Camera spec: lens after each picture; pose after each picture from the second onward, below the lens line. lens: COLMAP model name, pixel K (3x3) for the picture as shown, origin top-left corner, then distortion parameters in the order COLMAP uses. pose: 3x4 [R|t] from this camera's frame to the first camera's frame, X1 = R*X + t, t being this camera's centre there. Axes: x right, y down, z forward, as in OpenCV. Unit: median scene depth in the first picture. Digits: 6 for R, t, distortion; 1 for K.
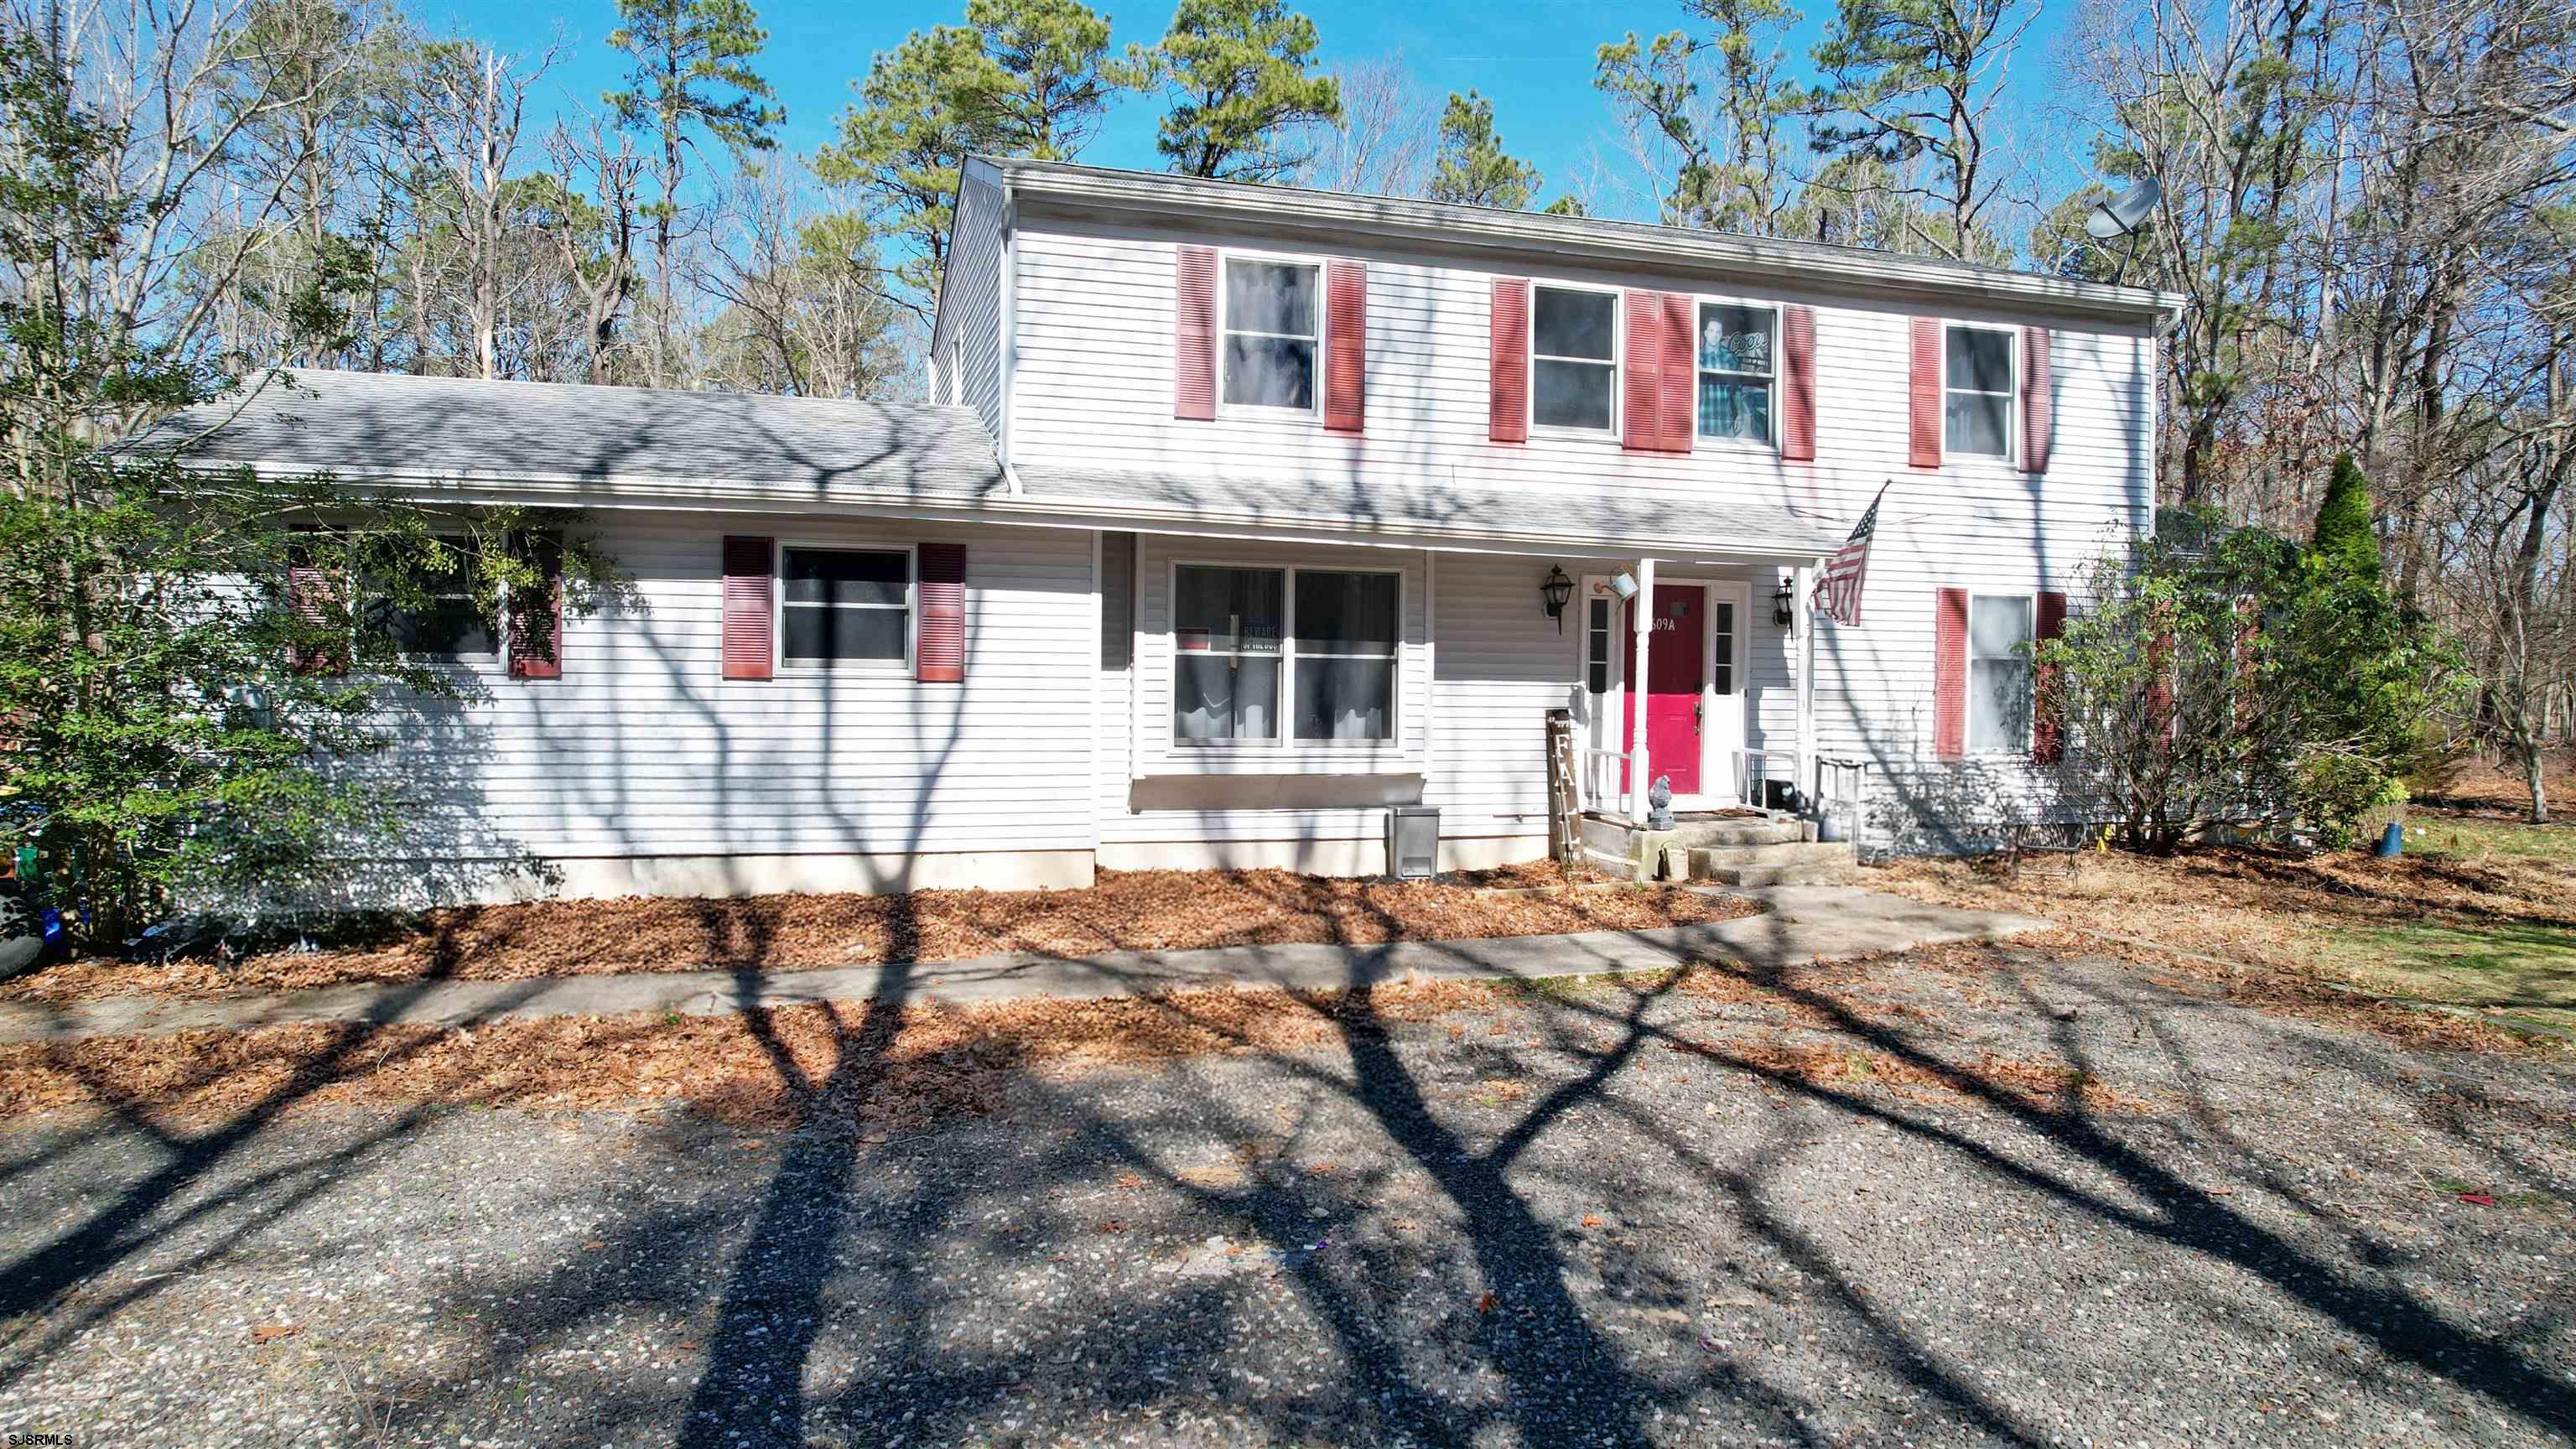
lens RADIAL K [[1652.6, 0, 1297.7], [0, 1652.6, 746.5], [0, 0, 1]] dist [-0.043897, 0.022337]
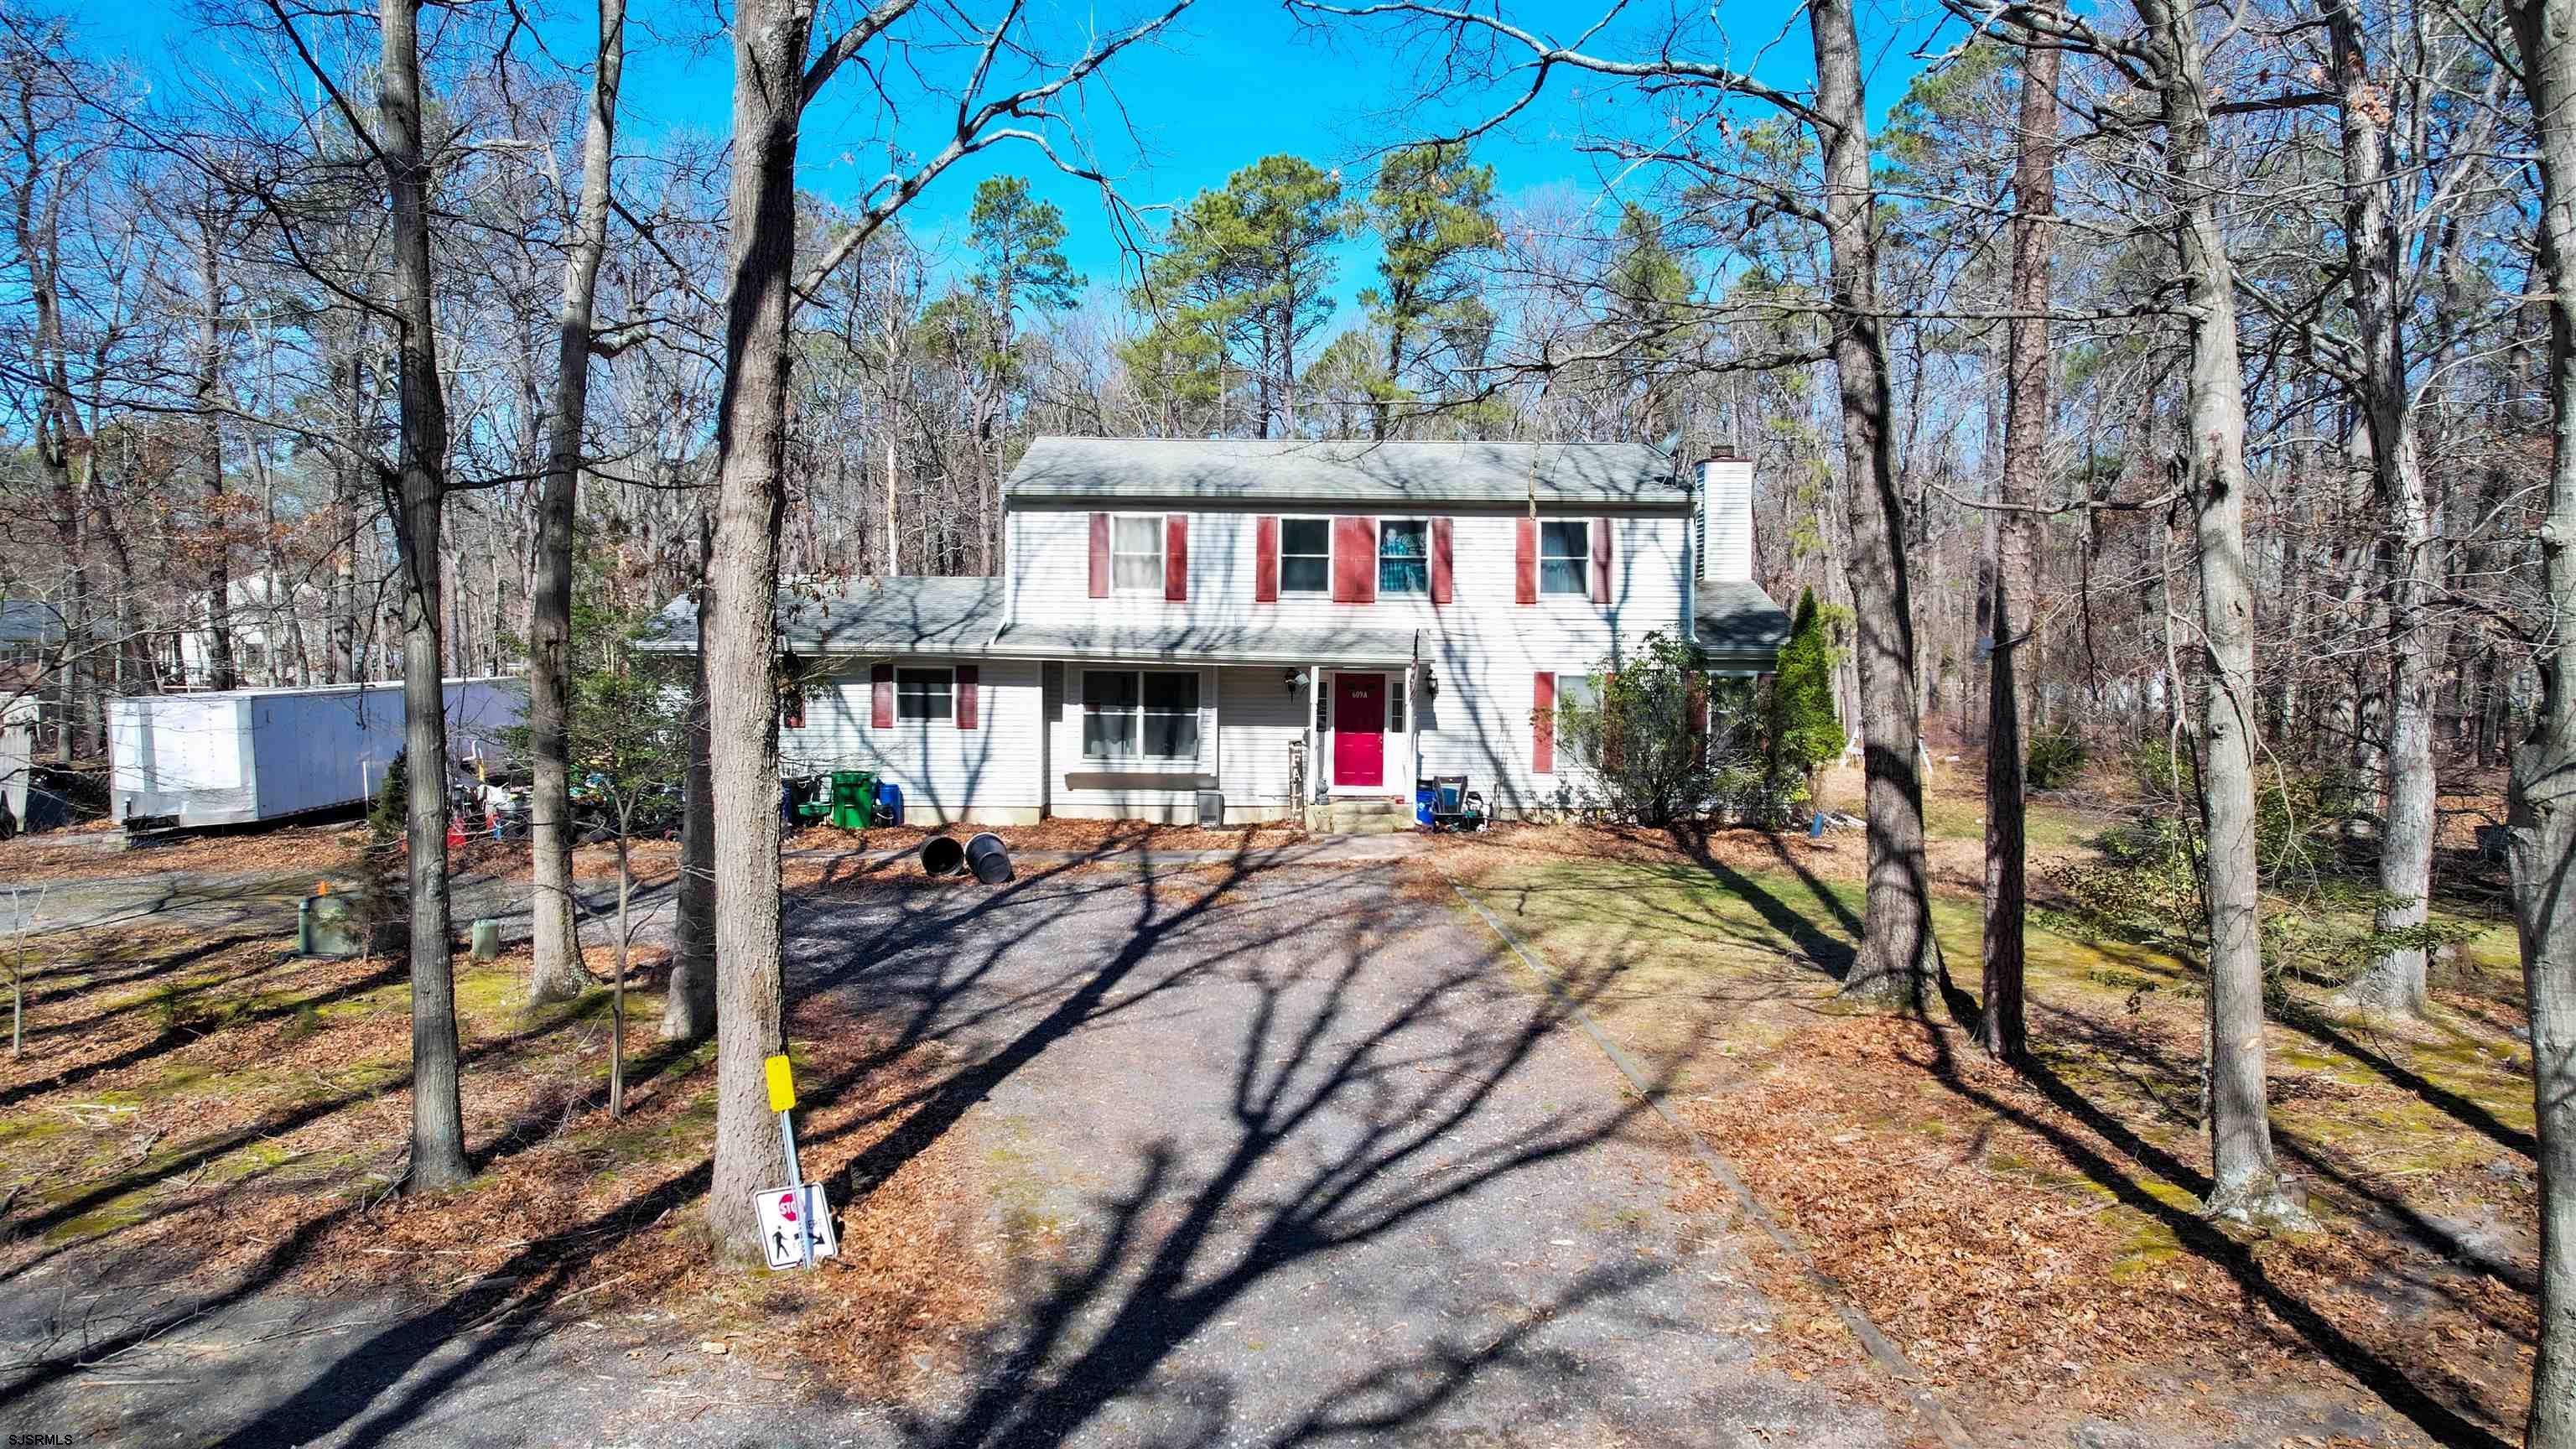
lens RADIAL K [[1652.6, 0, 1280.8], [0, 1652.6, 722.5], [0, 0, 1]] dist [-0.043897, 0.022337]
pose [[0.958277, 0.010499, -0.285648, 0.687383], [-0.008935, 0.999937, 0.006779, -0.057239], [0.285701, -0.003944, 0.958311, -0.827929]]
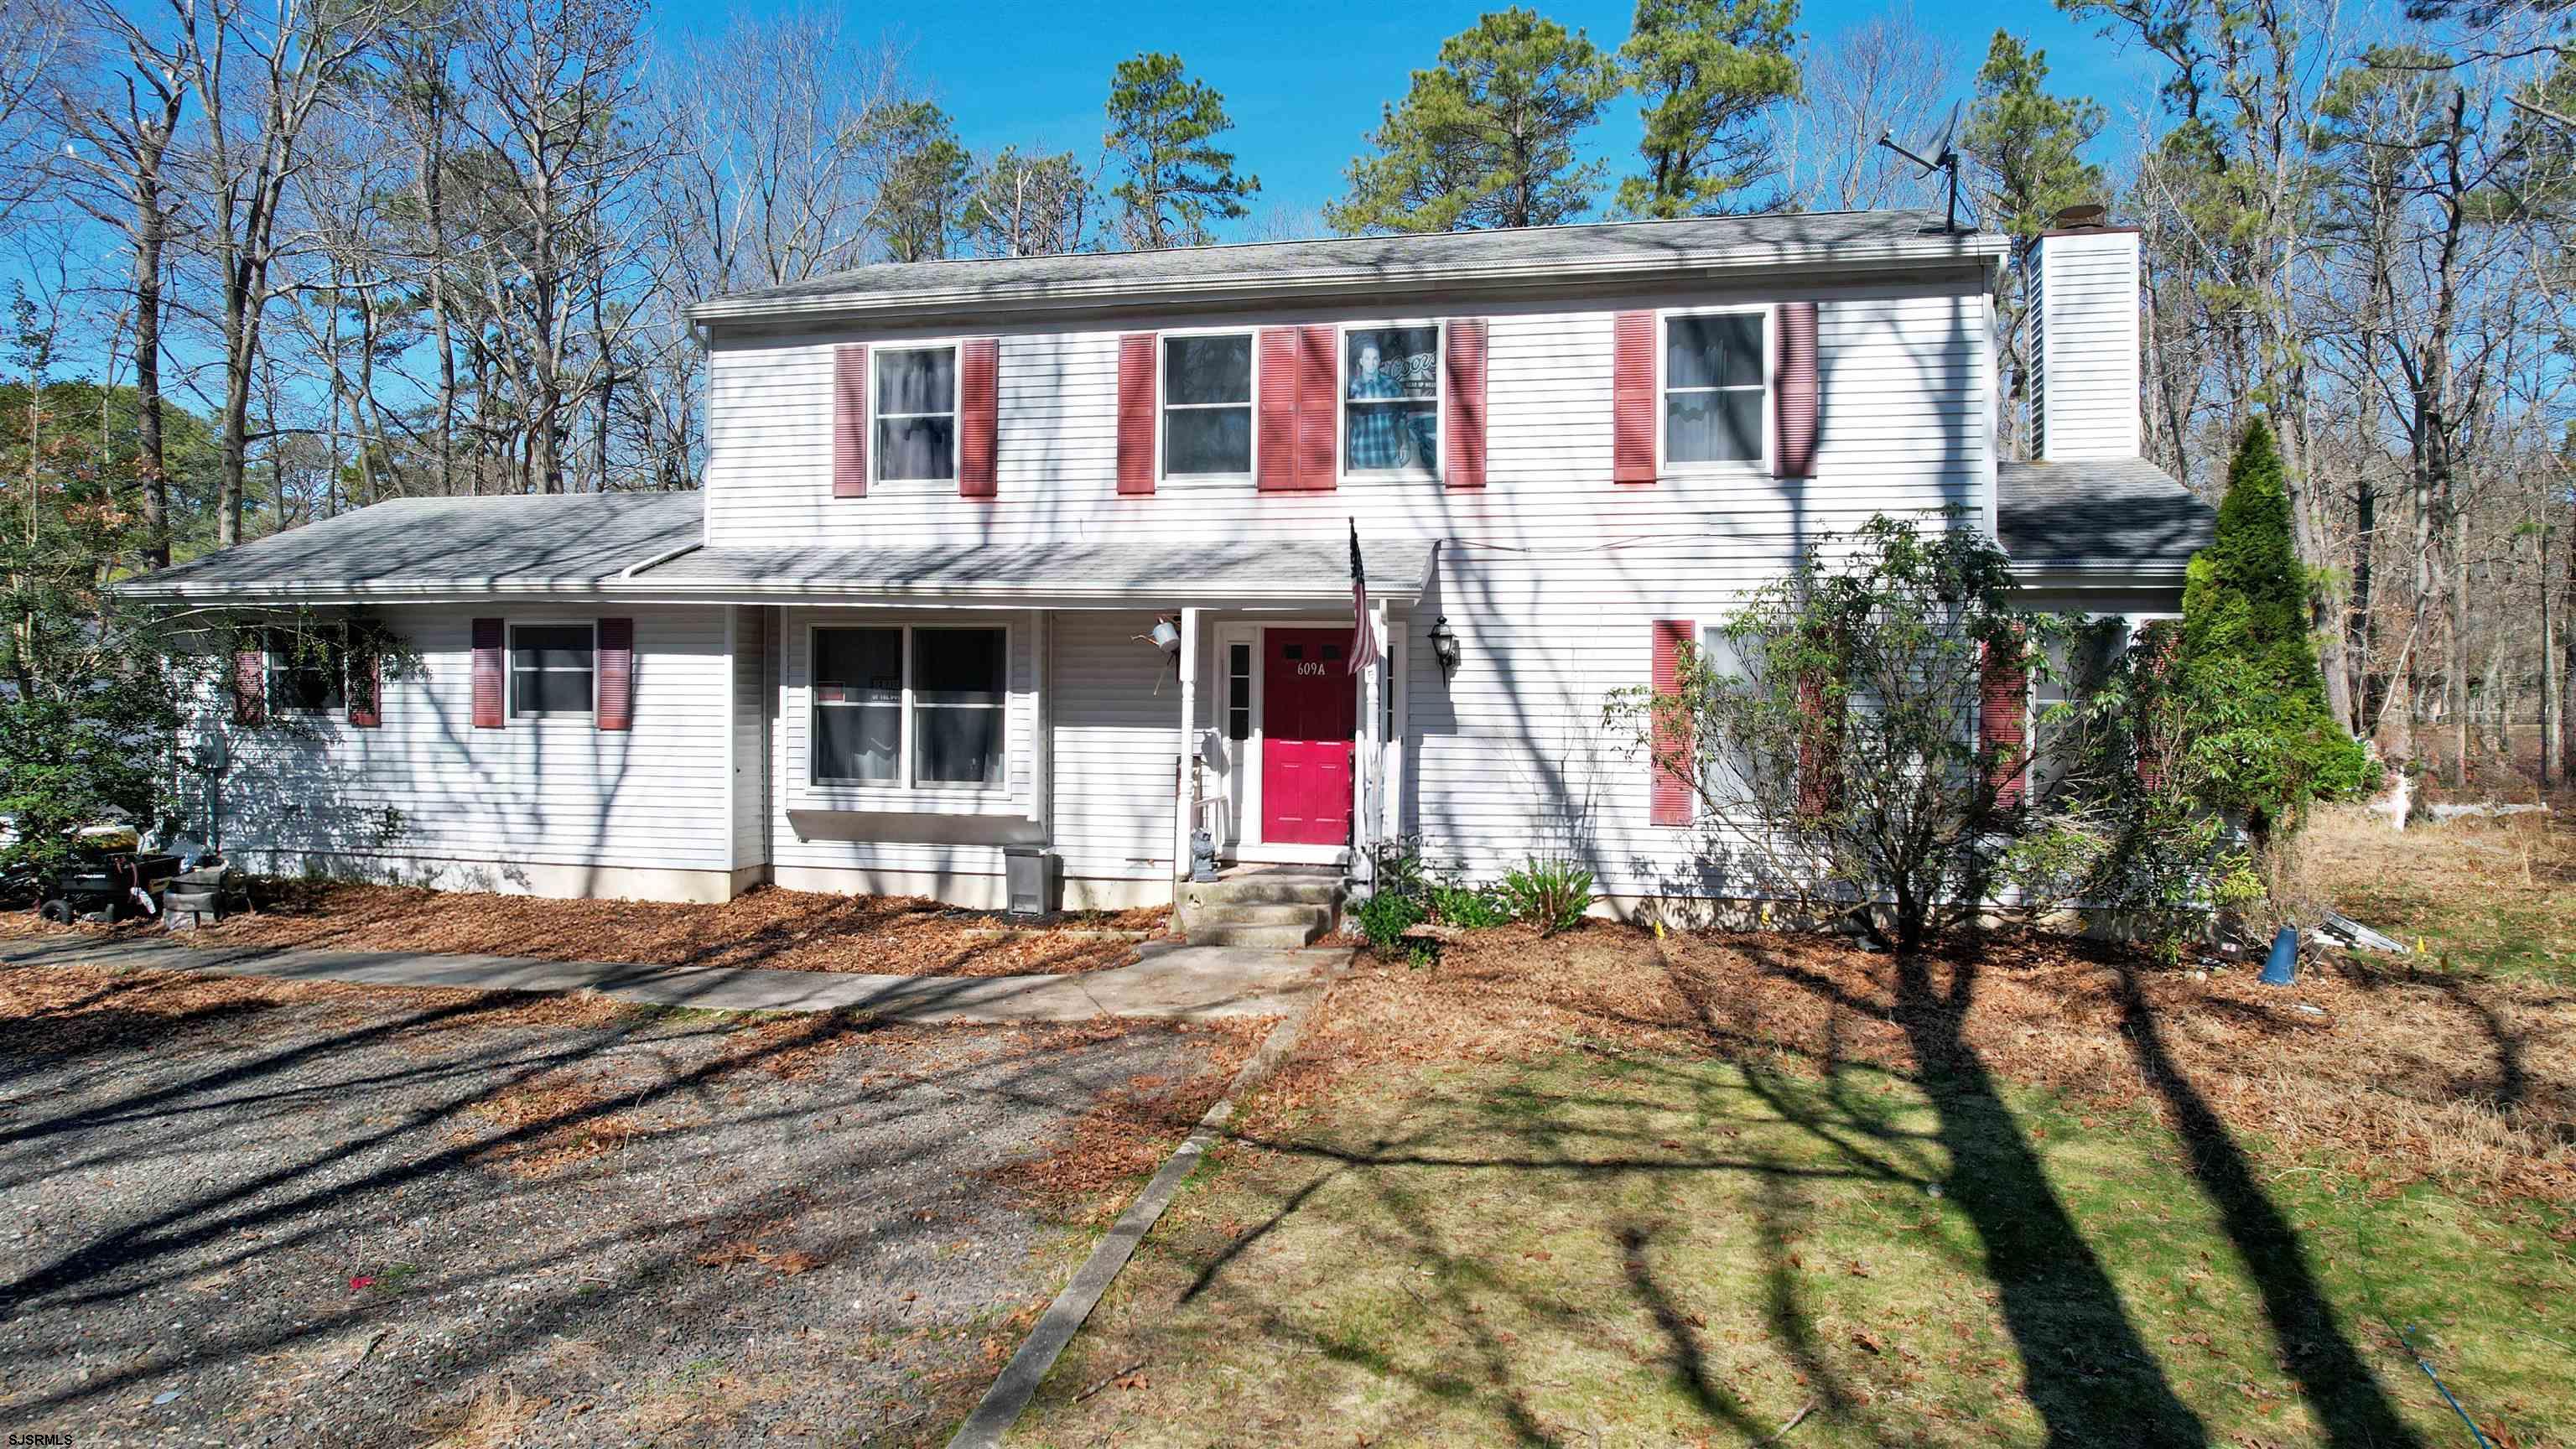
lens RADIAL K [[1652.6, 0, 1276.5], [0, 1652.6, 726.7], [0, 0, 1]] dist [-0.043897, 0.022337]
pose [[0.863490, 0.008133, -0.504301, 0.714331], [-0.013969, 0.999872, -0.007793, -0.033458], [0.504173, 0.013773, 0.863493, 0.162523]]
